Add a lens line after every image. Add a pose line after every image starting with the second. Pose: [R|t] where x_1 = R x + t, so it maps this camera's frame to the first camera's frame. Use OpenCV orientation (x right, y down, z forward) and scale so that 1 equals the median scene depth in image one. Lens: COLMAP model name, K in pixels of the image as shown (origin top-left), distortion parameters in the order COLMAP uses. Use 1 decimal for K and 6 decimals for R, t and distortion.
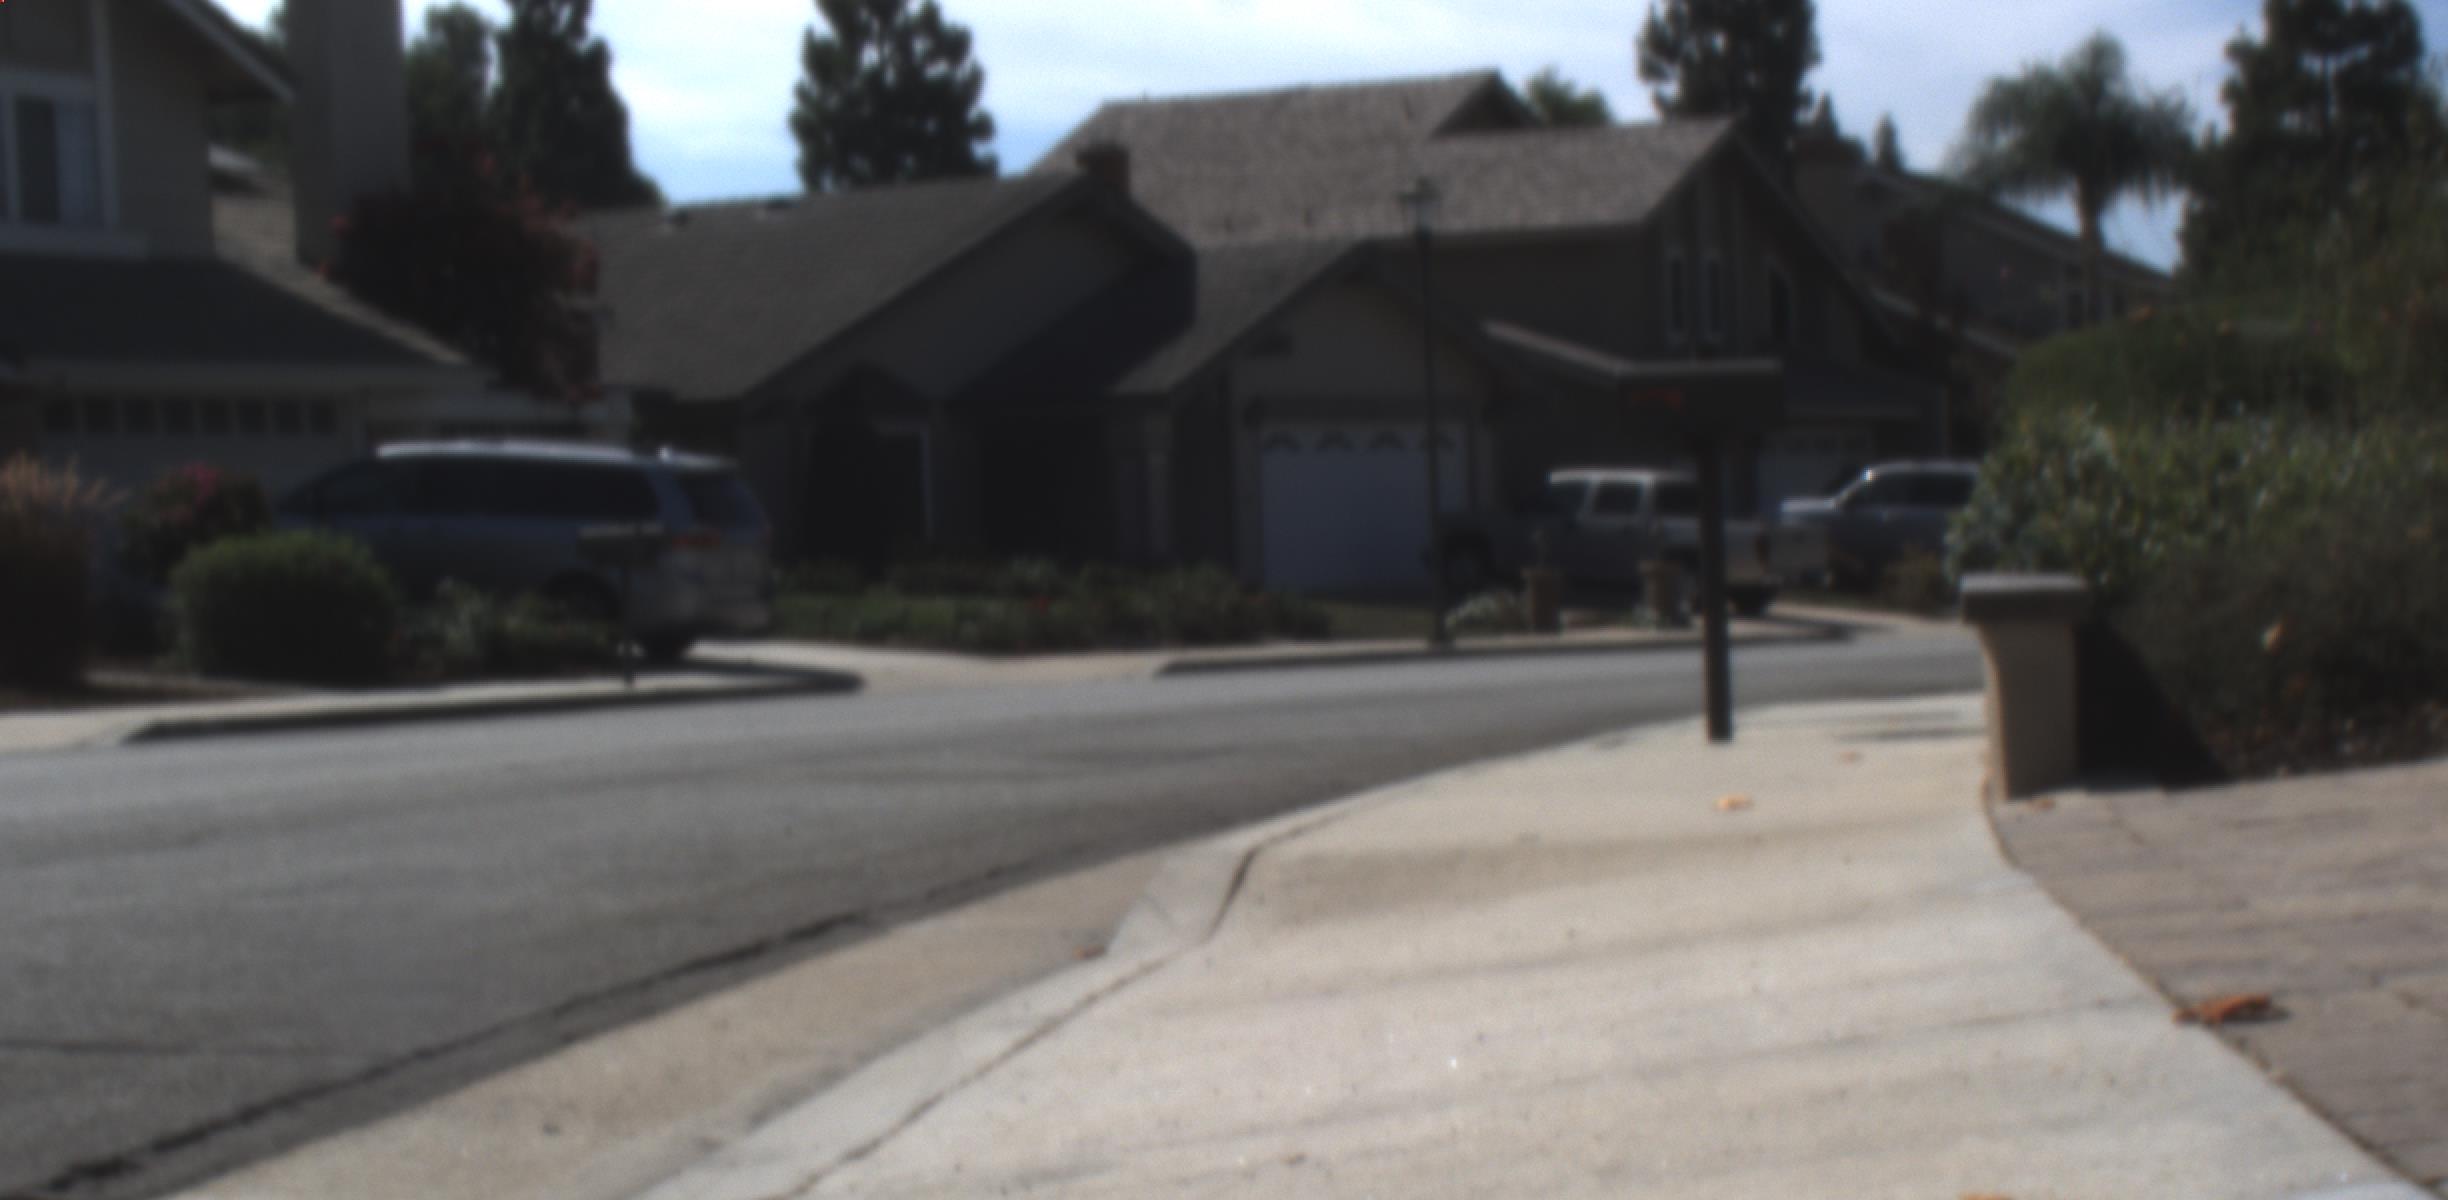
lens RADIAL K [[4741.0, 0, 1287.8], [0, 4741.0, 1026.0], [0, 0, 1]] dist [-0.186423, 0.814675]
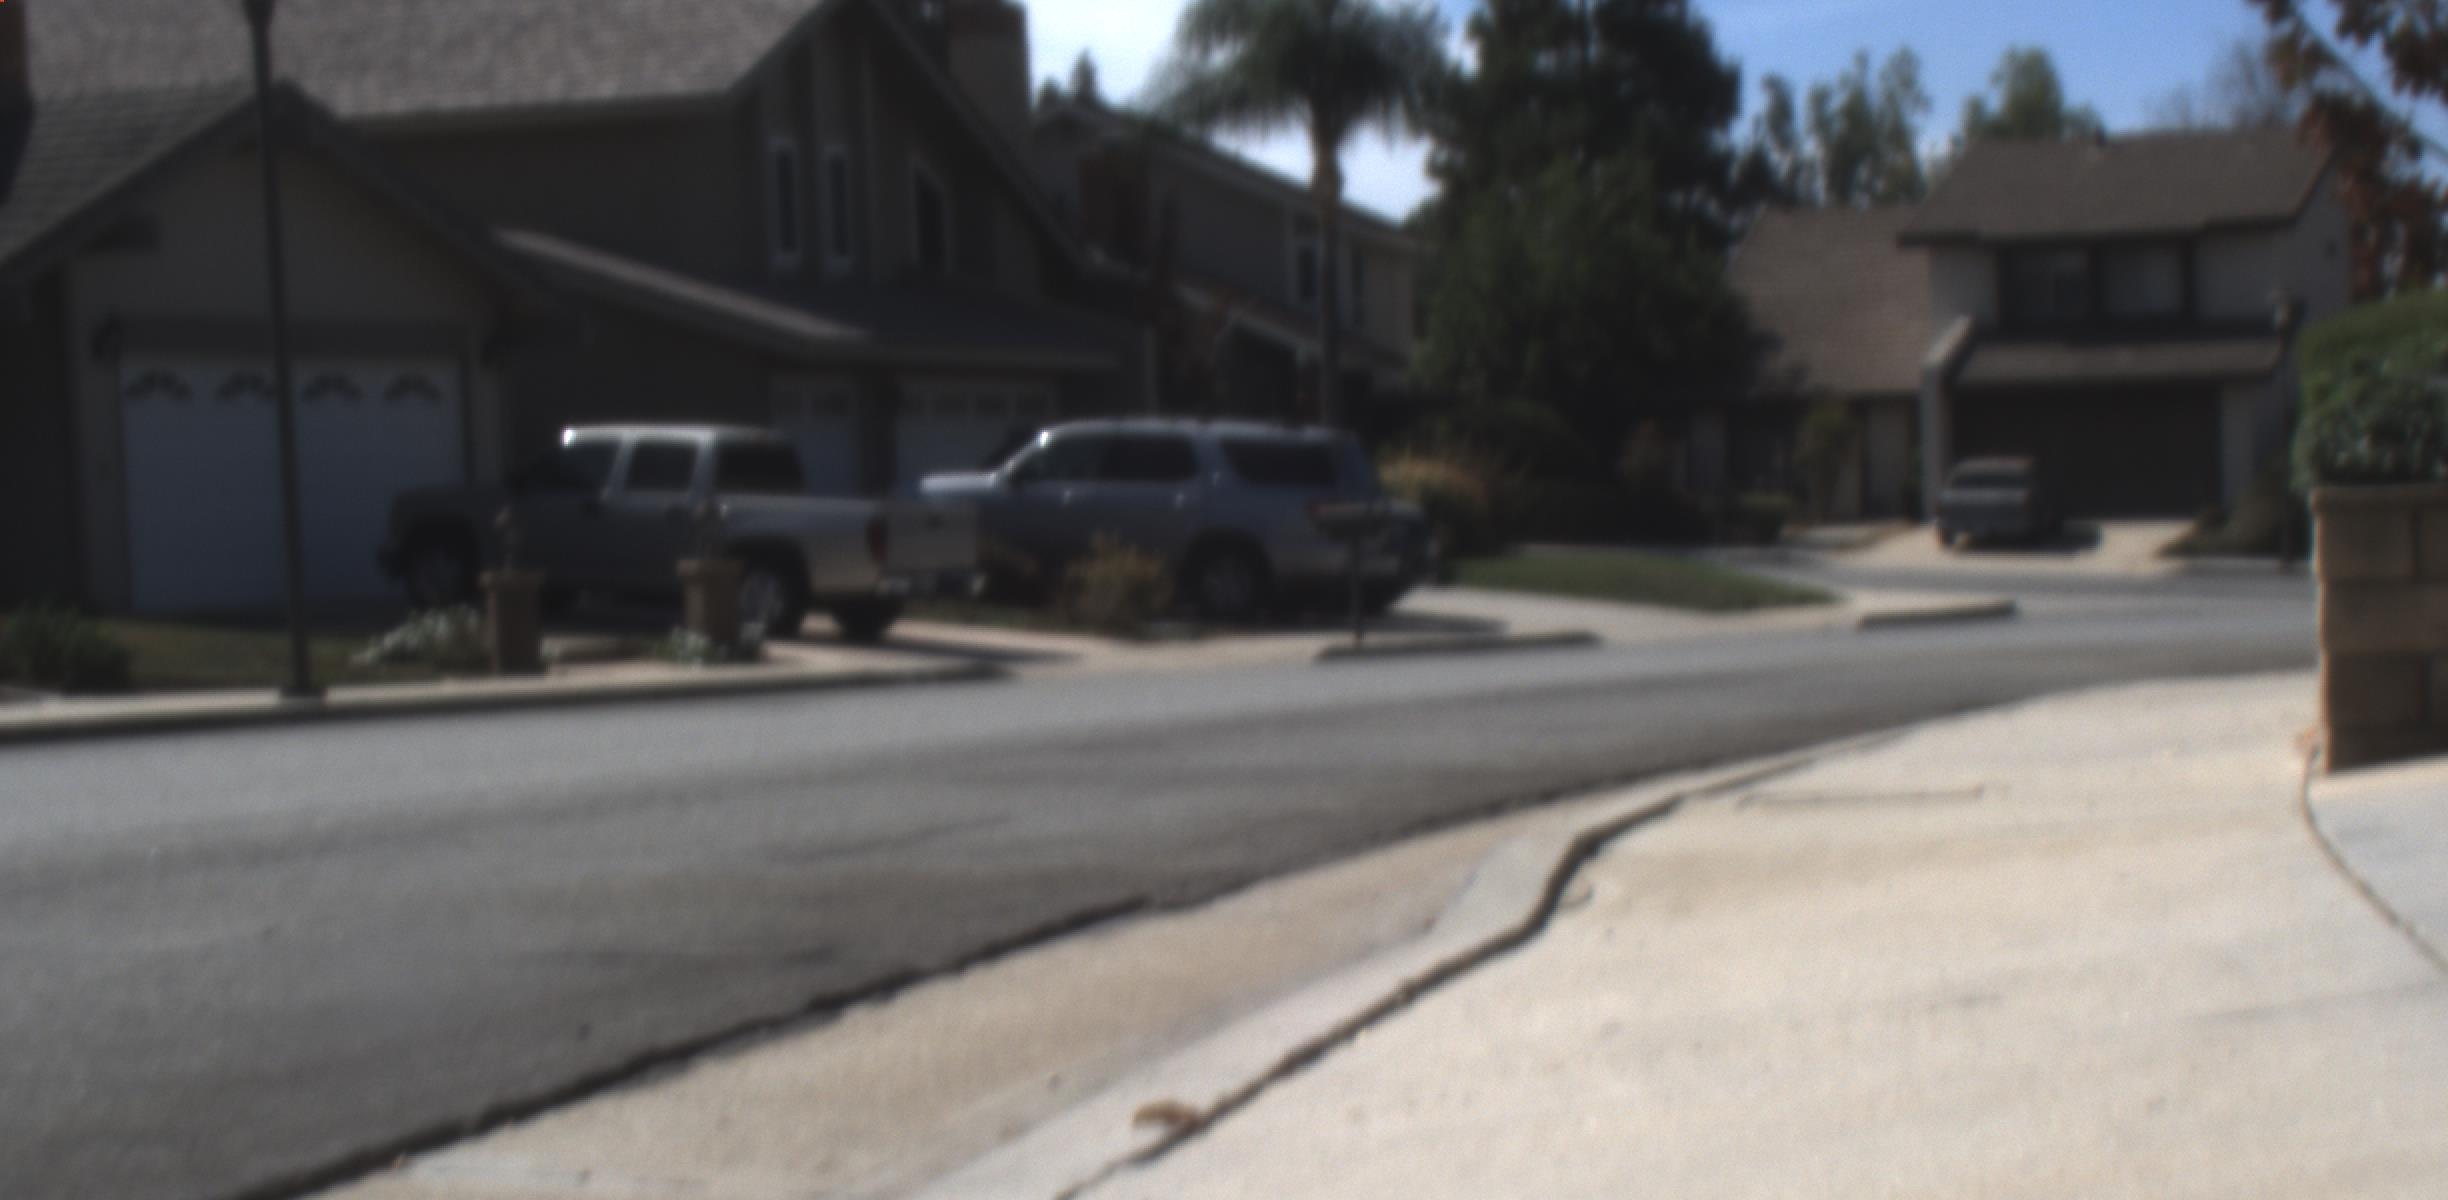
lens RADIAL K [[4741.0, 0, 1287.8], [0, 4741.0, 1026.0], [0, 0, 1]] dist [-0.186423, 0.814675]
pose [[0.986492, -0.017794, 0.162843, 0.048663], [0.018307, 0.999831, -0.001651, -0.030929], [-0.162786, 0.004609, 0.986651, 0.339612]]
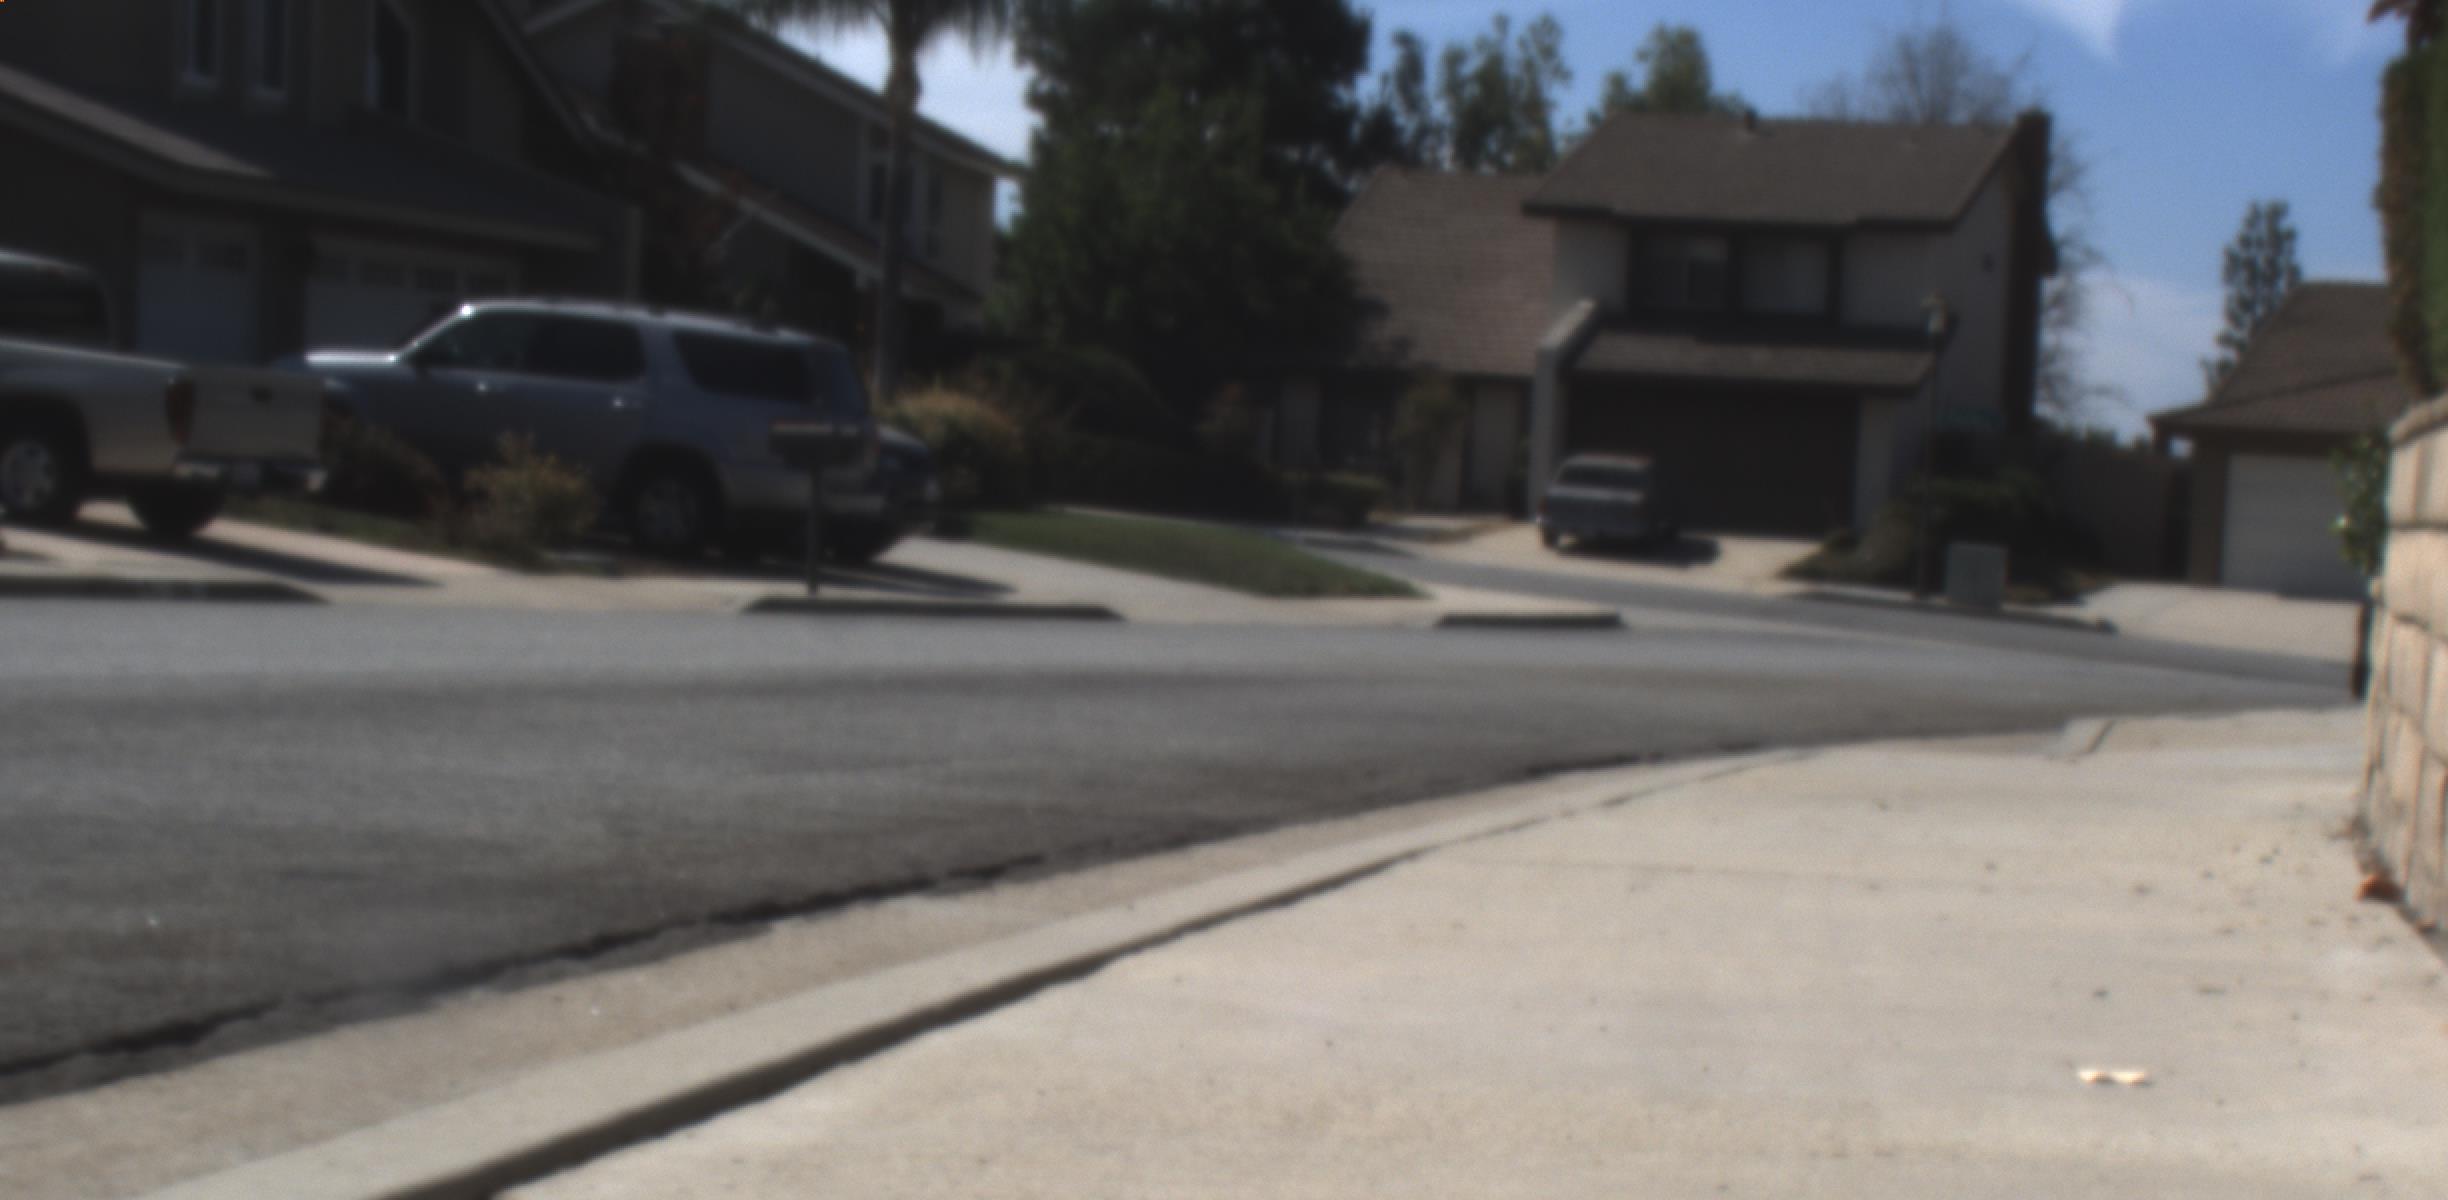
lens RADIAL K [[4741.0, 0, 1287.8], [0, 4741.0, 1026.0], [0, 0, 1]] dist [-0.186423, 0.814675]
pose [[0.966286, 0.055629, 0.251390, 0.093203], [-0.058116, 0.998307, 0.002473, -0.042777], [-0.250827, -0.016999, 0.967883, 0.478277]]
